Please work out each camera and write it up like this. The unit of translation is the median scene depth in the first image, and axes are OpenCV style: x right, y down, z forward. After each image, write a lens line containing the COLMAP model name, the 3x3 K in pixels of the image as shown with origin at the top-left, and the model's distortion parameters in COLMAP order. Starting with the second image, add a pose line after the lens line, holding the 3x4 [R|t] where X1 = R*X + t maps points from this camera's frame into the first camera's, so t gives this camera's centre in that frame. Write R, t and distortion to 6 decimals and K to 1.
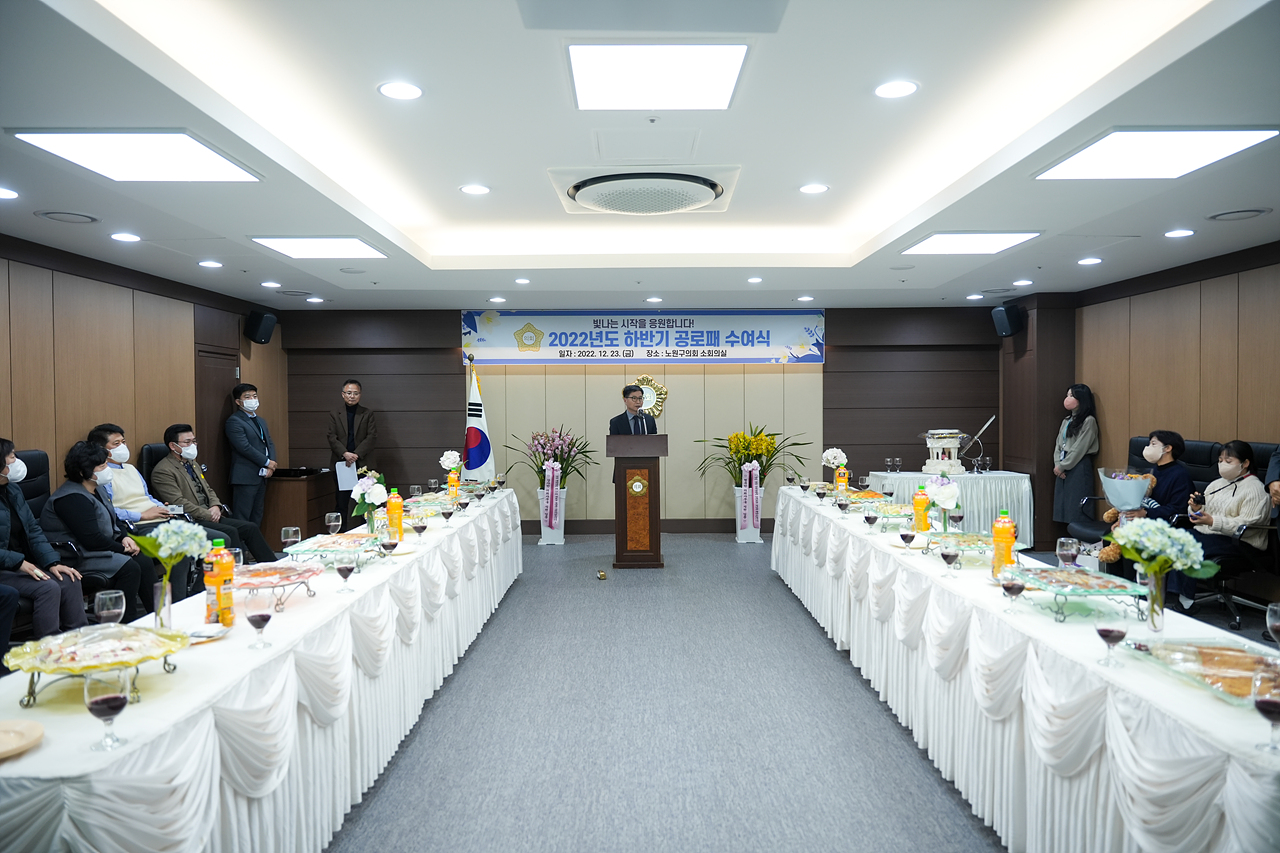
lens RADIAL K [[865.1, 0, 637.7], [0, 865.1, 424.9], [0, 0, 1]] dist [-0.013031, 0.007119]
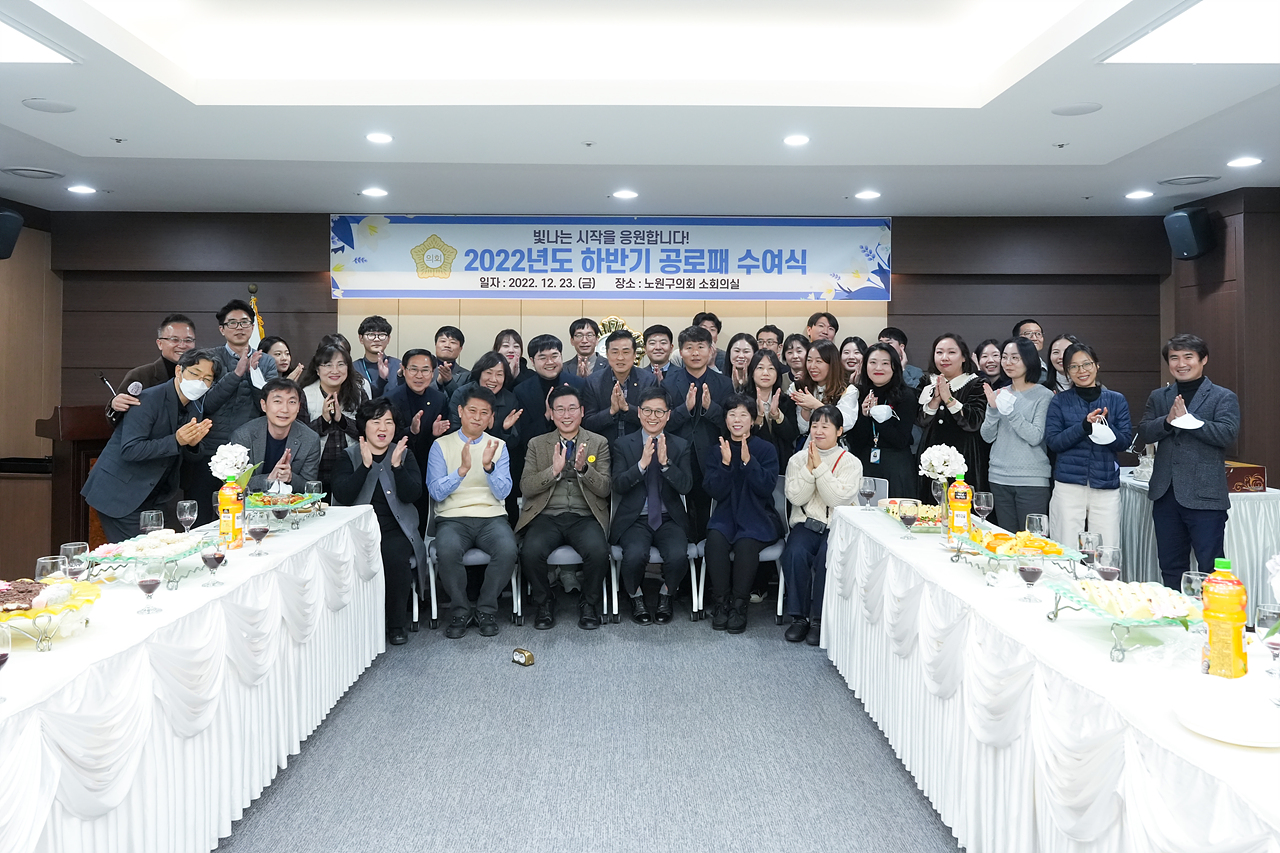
lens RADIAL K [[997.8, 0, 624.5], [0, 997.8, 350.9], [0, 0, 1]] dist [-0.013537, 0.011718]
pose [[0.999949, 0.009663, -0.003020, 0.019718], [-0.009766, 0.999296, -0.036224, -0.005213], [0.002668, 0.036252, 0.999339, 0.257509]]
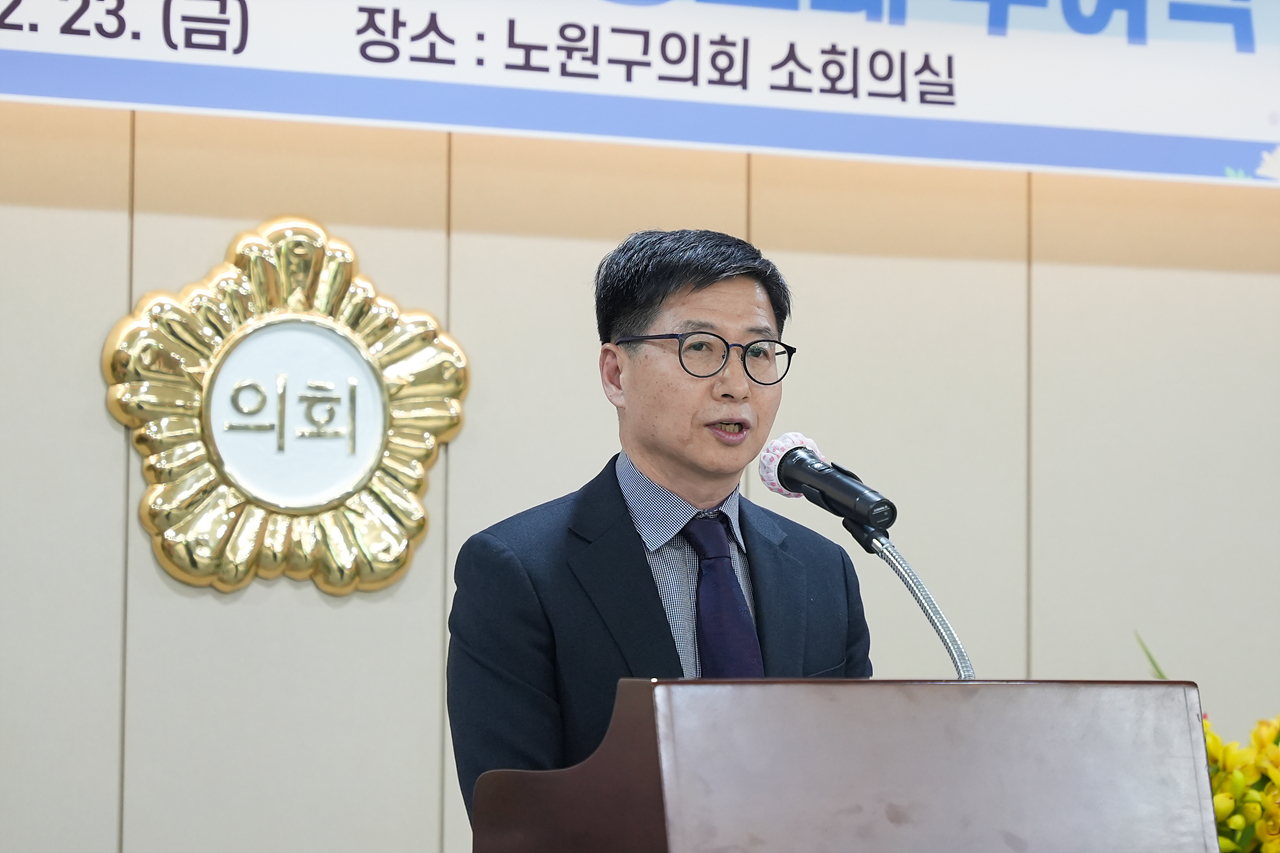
lens RADIAL K [[4410.4, 0, 675.2], [0, 4410.4, 377.0], [0, 0, 1]] dist [0.050092, 0.000000]
pose [[0.908017, 0.044759, 0.416535, -0.197508], [-0.005451, 0.995454, -0.095083, 0.020389], [-0.418898, 0.084066, 0.904134, 0.445917]]
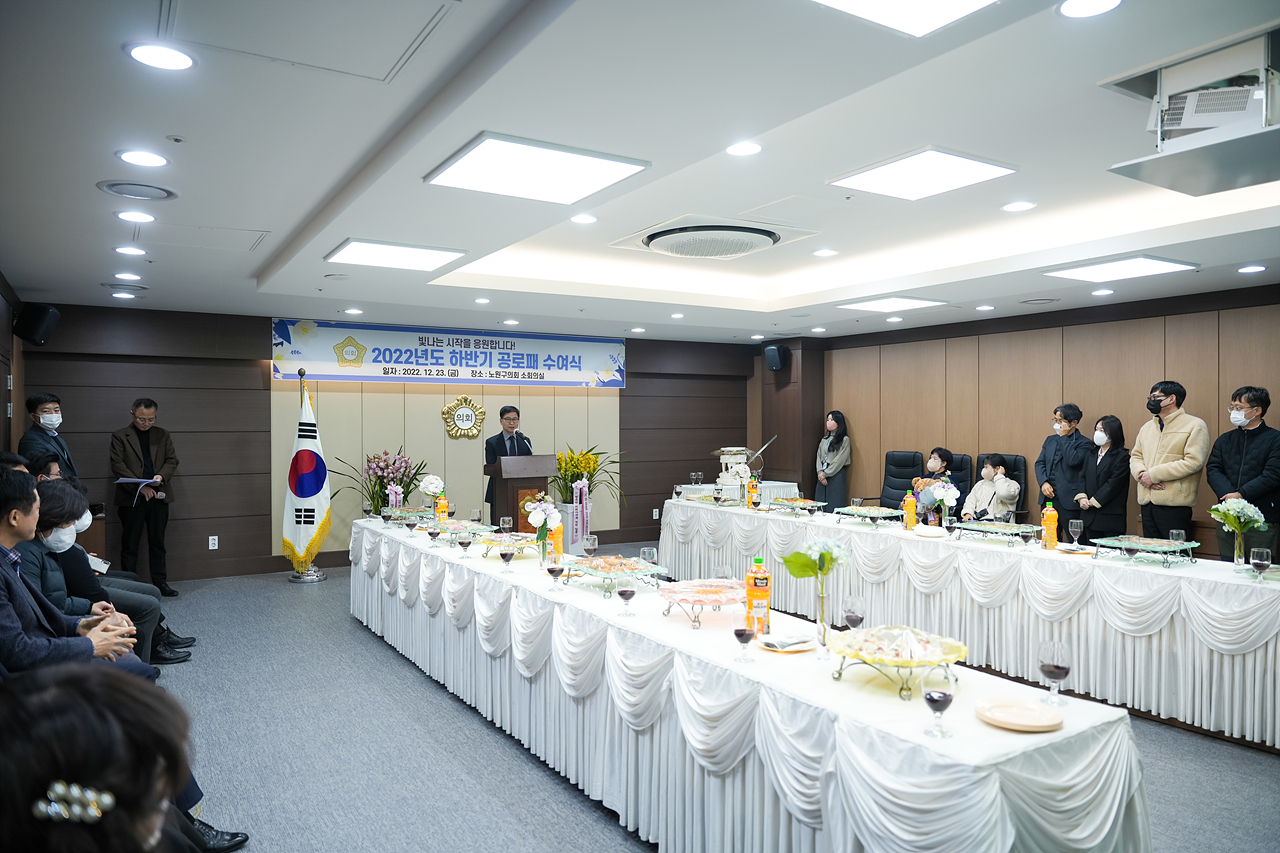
lens RADIAL K [[865.1, 0, 636.2], [0, 865.1, 424.0], [0, 0, 1]] dist [-0.013031, 0.007119]
pose [[0.855812, 0.003512, 0.517275, -0.341793], [0.006563, 0.999823, -0.017646, -0.005935], [-0.517245, 0.018497, 0.855638, 0.051794]]
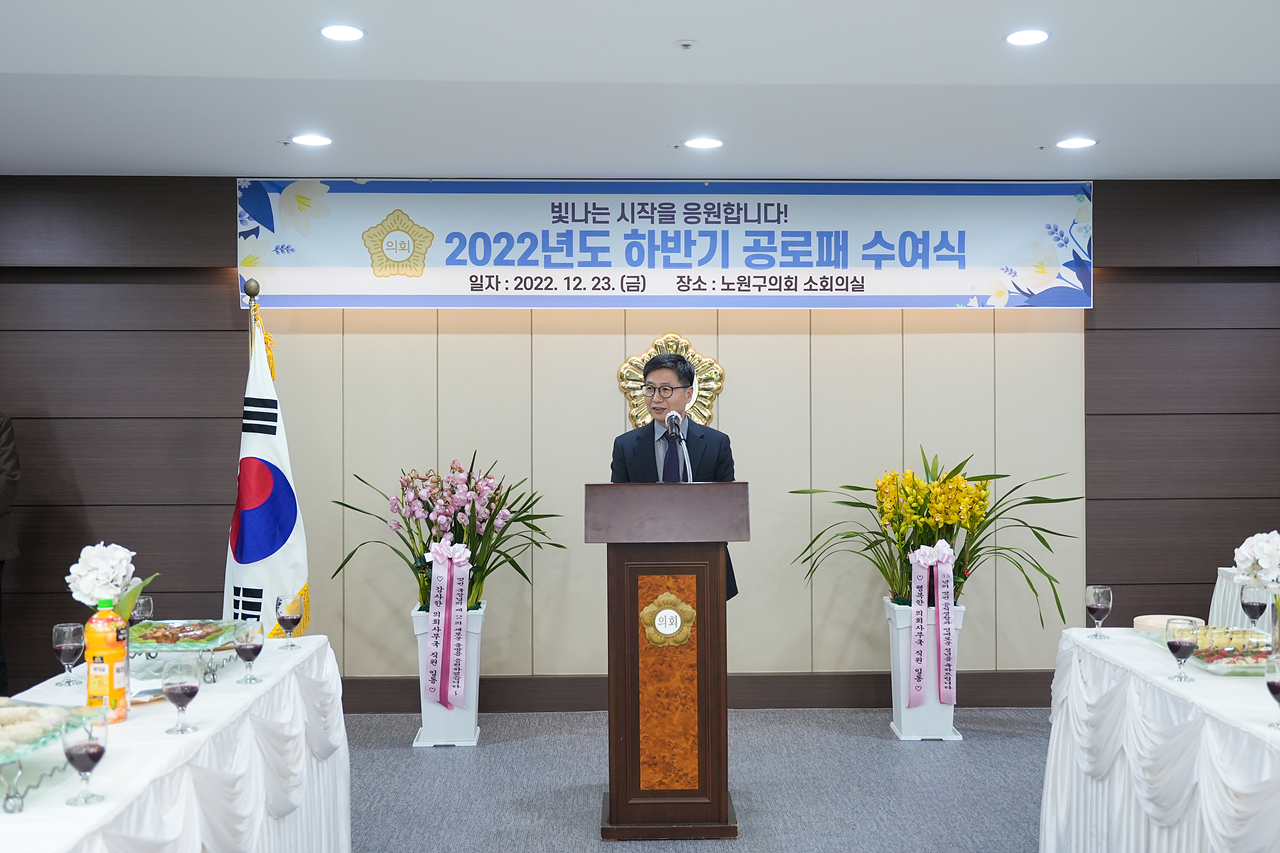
lens RADIAL K [[1375.1, 0, 655.9], [0, 1375.1, 403.0], [0, 0, 1]] dist [-0.000570, 0.000000]
pose [[0.999647, 0.002802, 0.026429, -0.017589], [-0.002104, 0.999649, -0.026427, -0.006228], [-0.026494, 0.026362, 0.999301, 0.328865]]
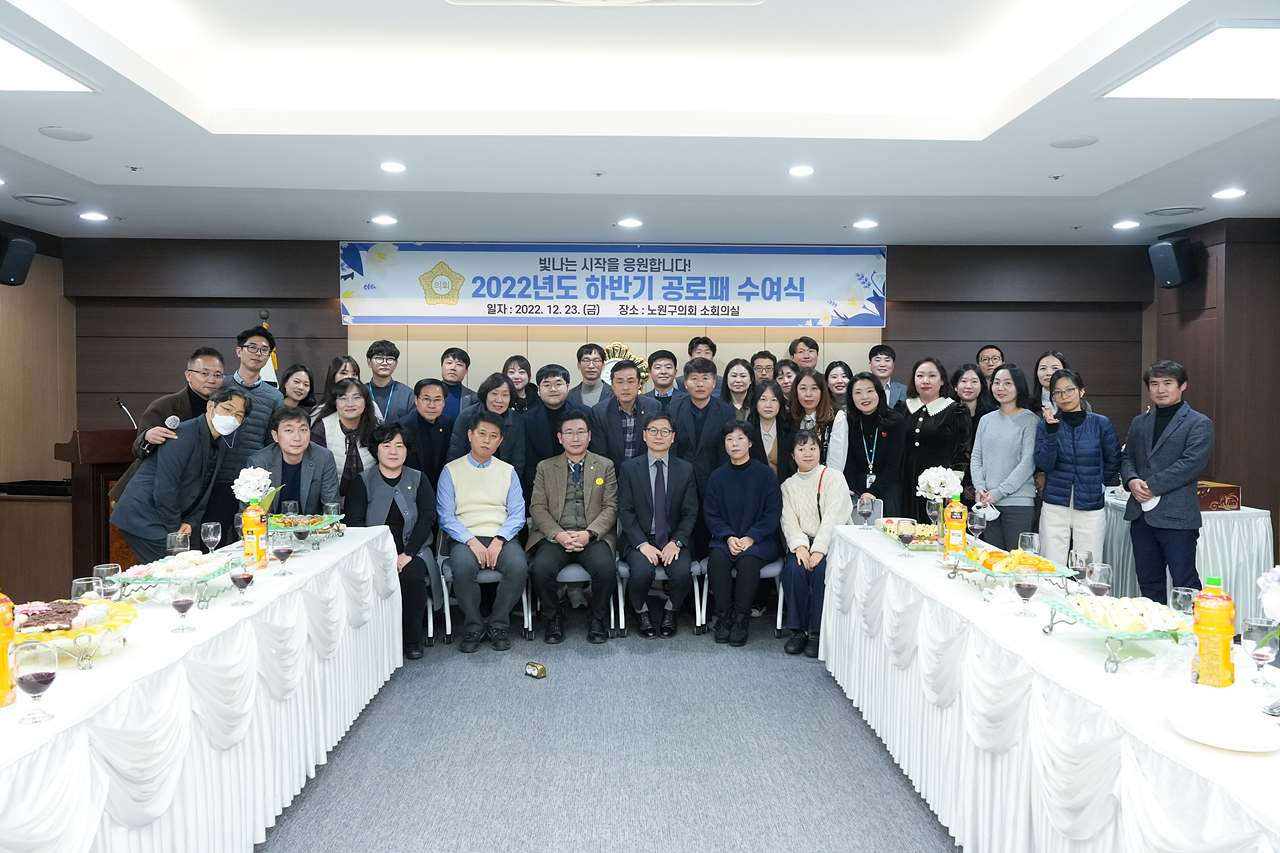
lens RADIAL K [[967.1, 0, 639.0], [0, 967.1, 416.1], [0, 0, 1]] dist [-0.013658, 0.012066]
pose [[0.999795, 0.008705, 0.018280, 0.012490], [-0.008835, 0.999936, 0.007049, -0.006388], [-0.018217, -0.007209, 0.999808, 0.256740]]
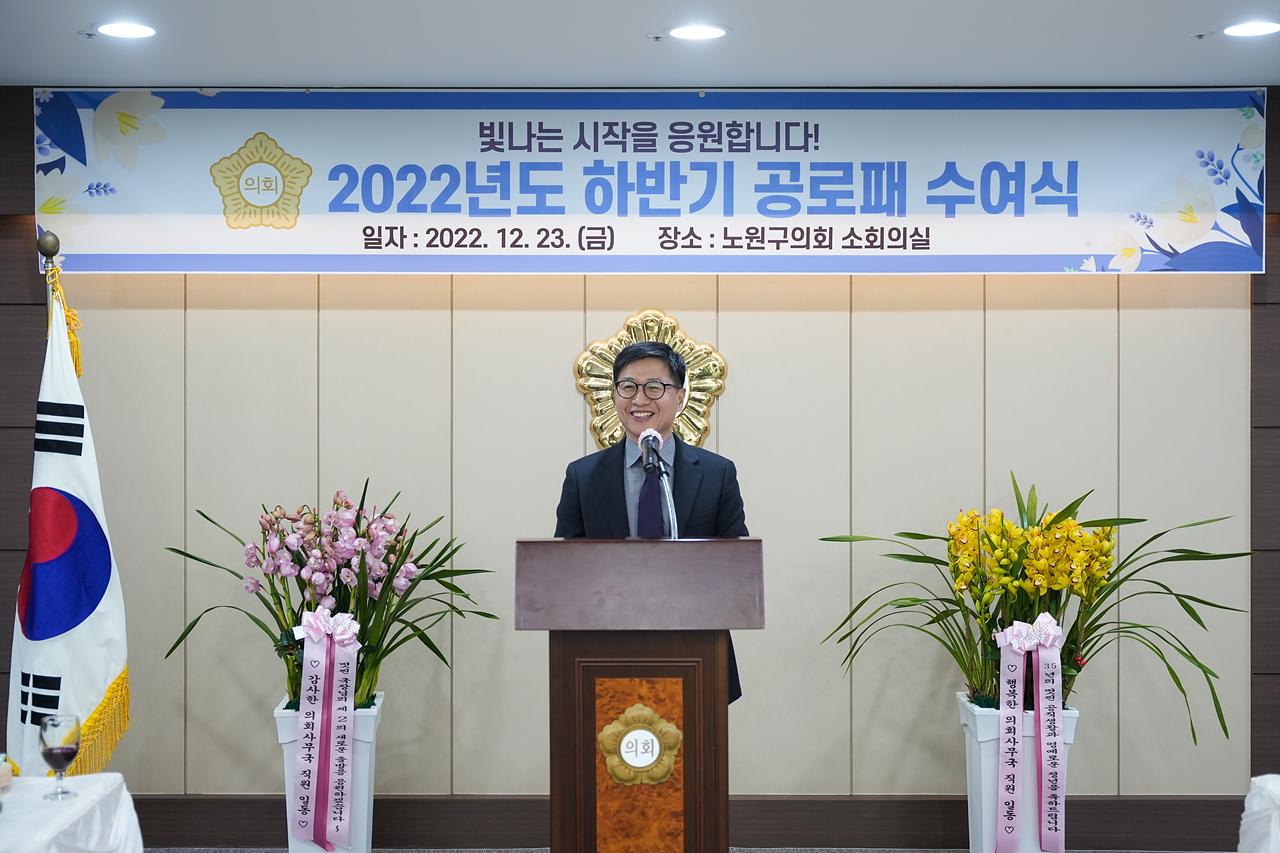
lens RADIAL K [[1750.4, 0, 572.5], [0, 1750.4, 406.1], [0, 0, 1]] dist [0.018572, 0.000000]
pose [[0.999914, 0.005906, -0.011748, -0.011823], [-0.006085, 0.999865, -0.015260, -0.015885], [0.011657, 0.015330, 0.999815, 0.403085]]
